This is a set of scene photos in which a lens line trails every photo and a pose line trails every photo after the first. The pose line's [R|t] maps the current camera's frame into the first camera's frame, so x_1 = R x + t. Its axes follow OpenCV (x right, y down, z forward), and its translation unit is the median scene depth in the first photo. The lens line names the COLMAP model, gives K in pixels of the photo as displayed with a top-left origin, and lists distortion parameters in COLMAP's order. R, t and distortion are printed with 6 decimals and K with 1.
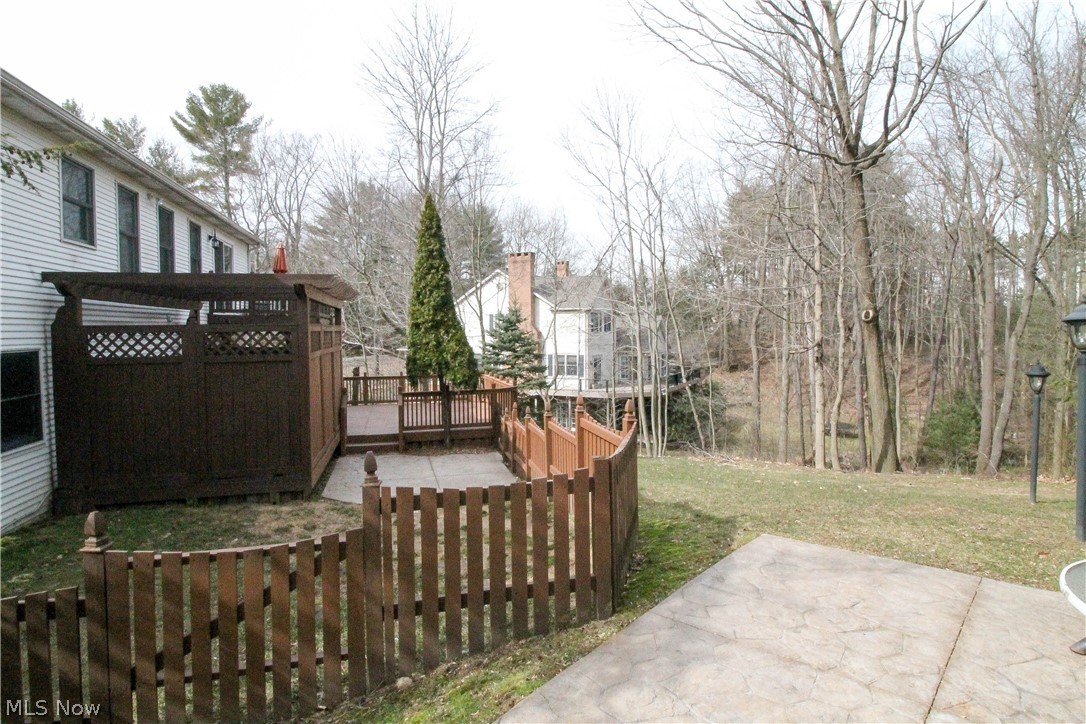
lens RADIAL K [[576.2, 0, 543.0], [0, 576.2, 362.0], [0, 0, 1]] dist [0.000232, -0.000192]
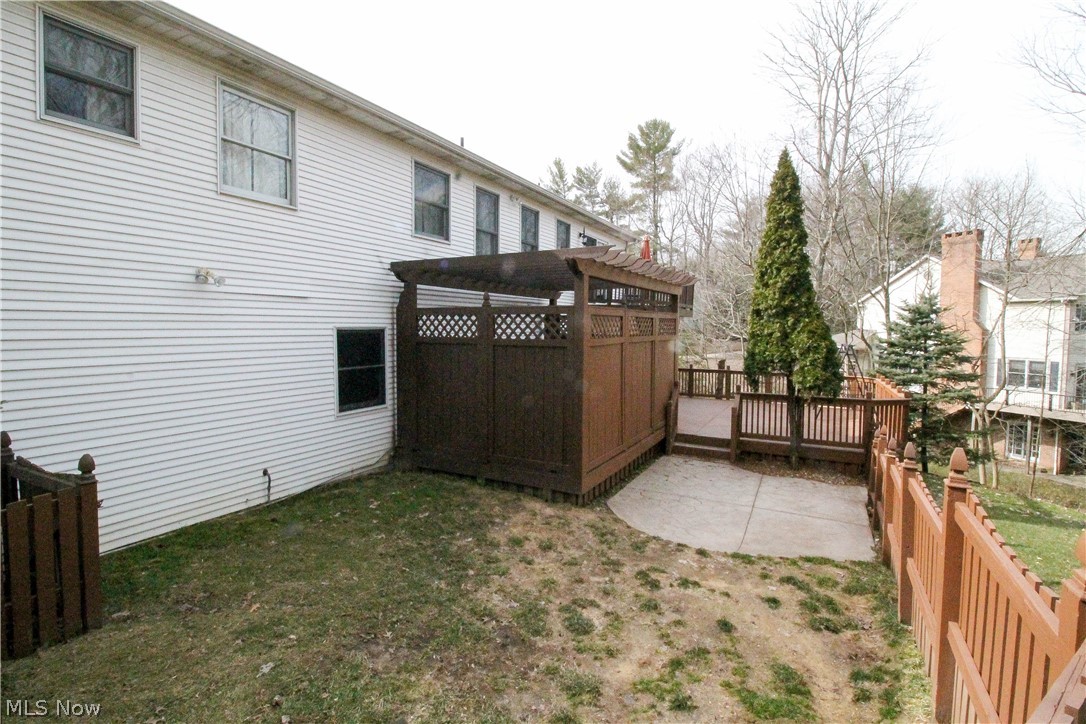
lens RADIAL K [[516.5, 0, 537.0], [0, 516.5, 354.1], [0, 0, 1]] dist [-0.008873, -0.001327]
pose [[0.741120, 0.051482, -0.669396, 0.038332], [-0.051248, 0.998485, 0.020053, -0.002870], [0.669414, 0.019443, 0.742635, 0.230708]]
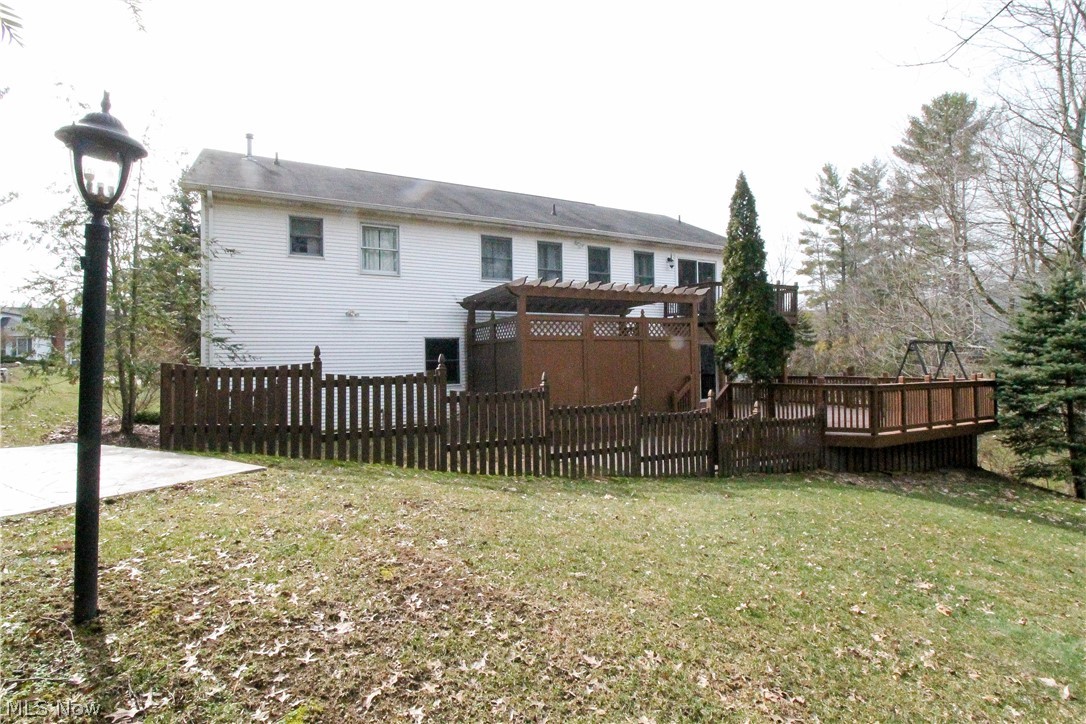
lens RADIAL K [[531.6, 0, 543.0], [0, 531.6, 362.0], [0, 0, 1]] dist [-0.004864, -0.000777]
pose [[0.301300, 0.001992, -0.953527, 0.533681], [-0.029066, 0.999552, -0.007096, 0.037647], [0.953086, 0.029853, 0.301223, 0.396192]]
